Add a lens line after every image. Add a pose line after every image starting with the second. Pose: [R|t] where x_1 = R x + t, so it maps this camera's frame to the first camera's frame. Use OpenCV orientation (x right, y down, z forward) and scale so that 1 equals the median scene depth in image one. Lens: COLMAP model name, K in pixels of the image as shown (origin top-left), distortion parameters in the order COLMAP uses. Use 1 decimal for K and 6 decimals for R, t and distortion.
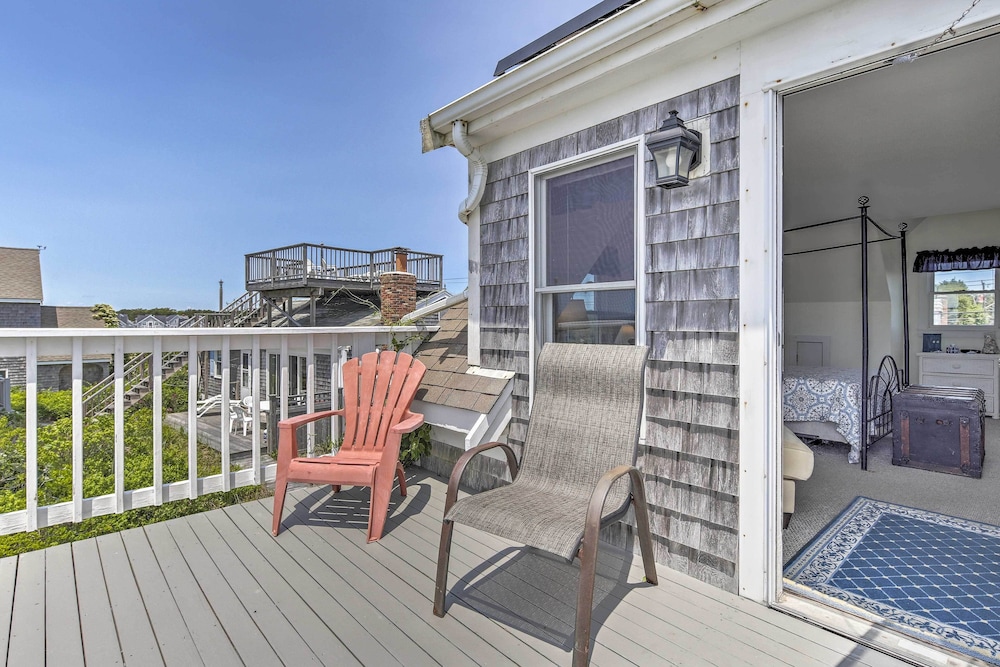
lens RADIAL K [[492.7, 0, 501.9], [0, 492.7, 323.0], [0, 0, 1]] dist [0.000676, -0.000235]
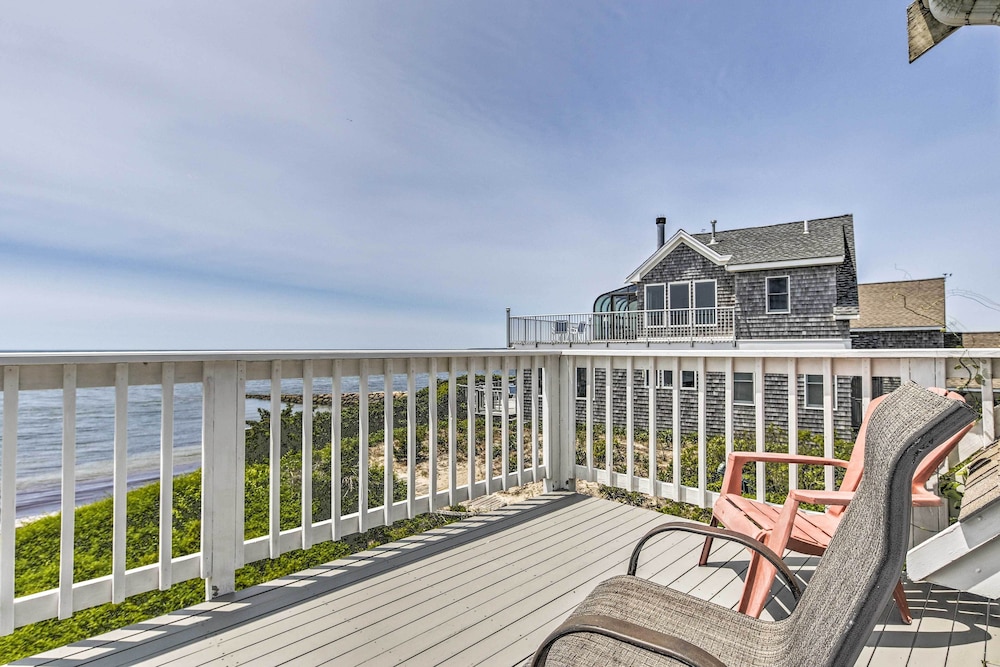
lens RADIAL K [[497.0, 0, 503.7], [0, 497.0, 335.0], [0, 0, 1]] dist [-0.002162, -0.001128]
pose [[0.041753, -0.031588, -0.998629, 0.413759], [0.001972, 0.999501, -0.031533, 0.009793], [0.999126, -0.000652, 0.041794, 0.466758]]
